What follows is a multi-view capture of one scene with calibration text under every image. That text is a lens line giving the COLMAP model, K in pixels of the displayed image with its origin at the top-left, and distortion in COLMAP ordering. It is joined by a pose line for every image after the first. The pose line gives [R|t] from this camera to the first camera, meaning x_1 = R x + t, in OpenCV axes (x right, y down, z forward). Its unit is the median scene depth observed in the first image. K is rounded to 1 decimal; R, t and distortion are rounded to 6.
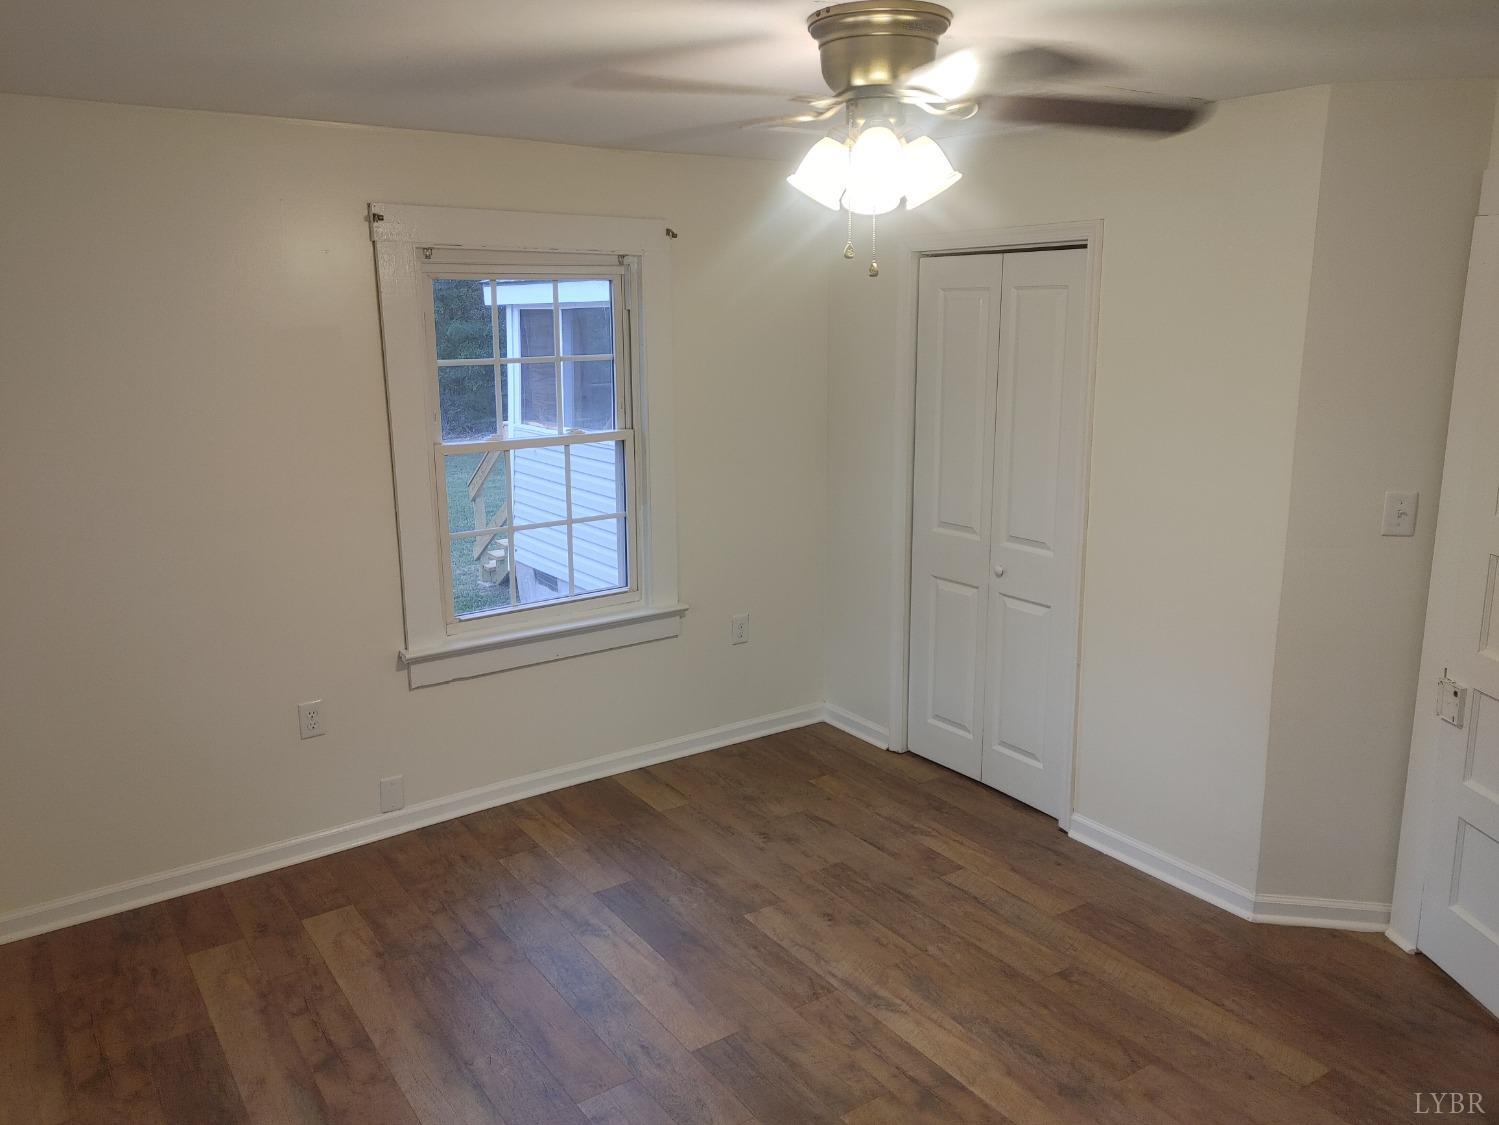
lens RADIAL K [[1134.6, 0, 736.1], [0, 1134.6, 554.9], [0, 0, 1]] dist [0.059685, -0.045023]
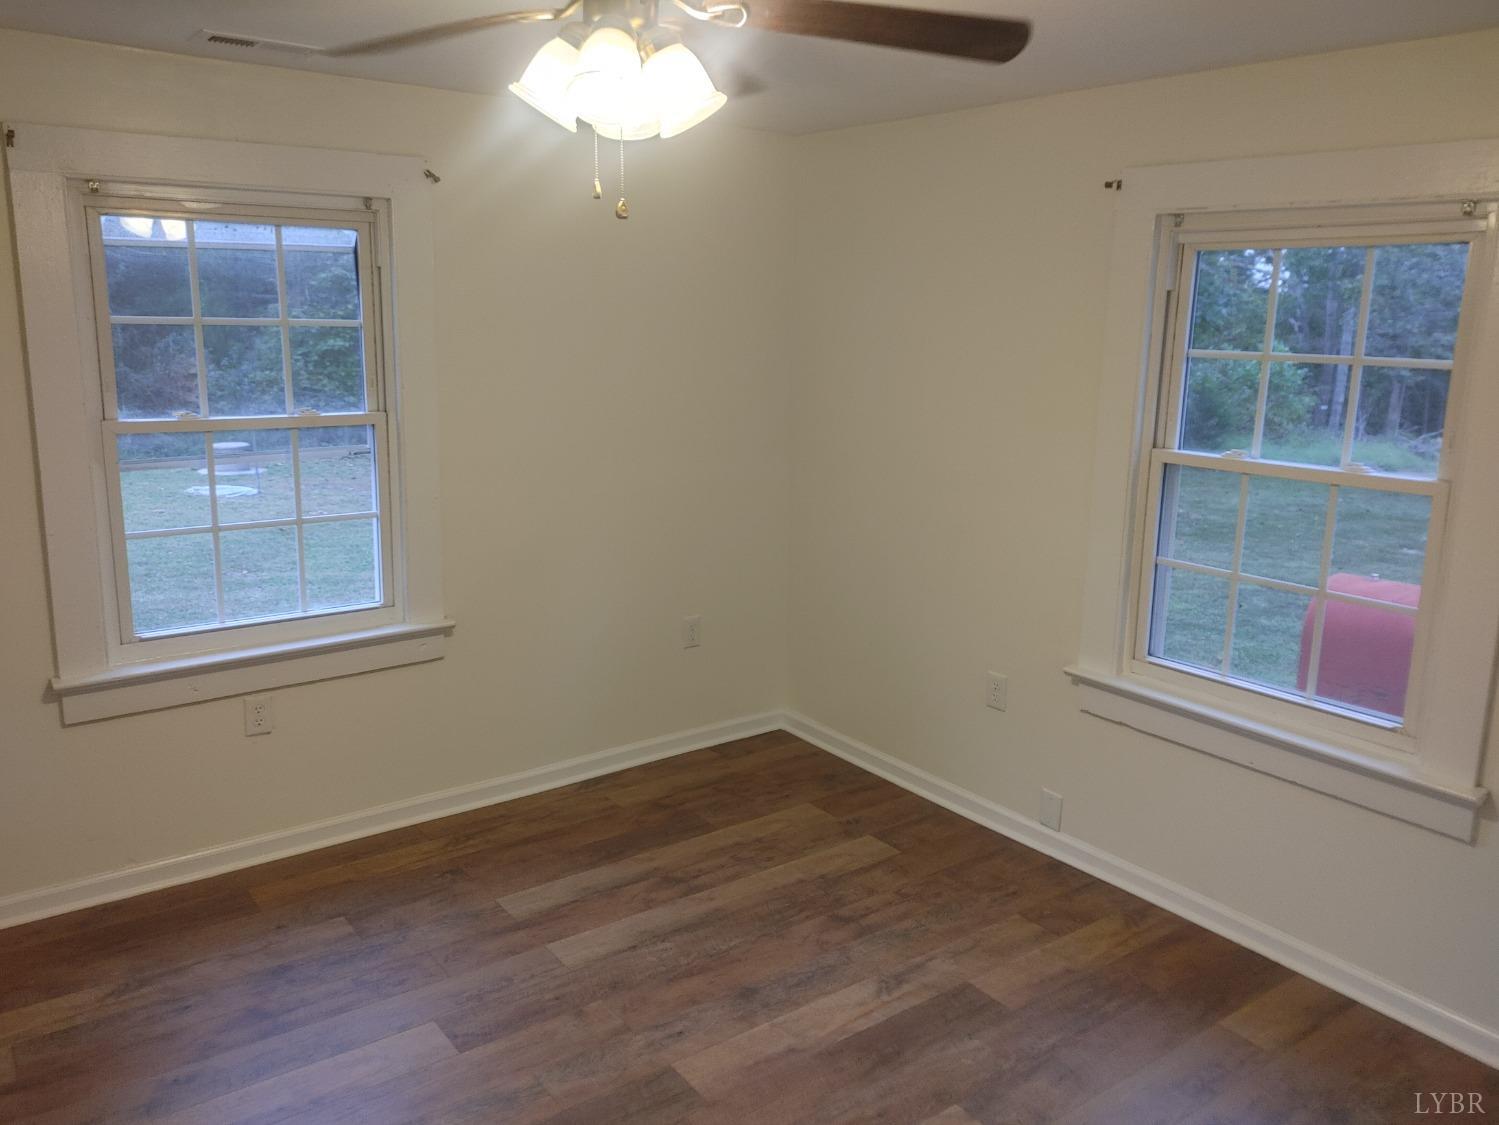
lens RADIAL K [[1134.6, 0, 736.1], [0, 1134.6, 554.9], [0, 0, 1]] dist [0.059685, -0.045023]
pose [[0.046449, 0.216000, -0.975288, 0.657780], [-0.243372, 0.949369, 0.198669, -0.132508], [0.968820, 0.228130, 0.096665, 0.731957]]
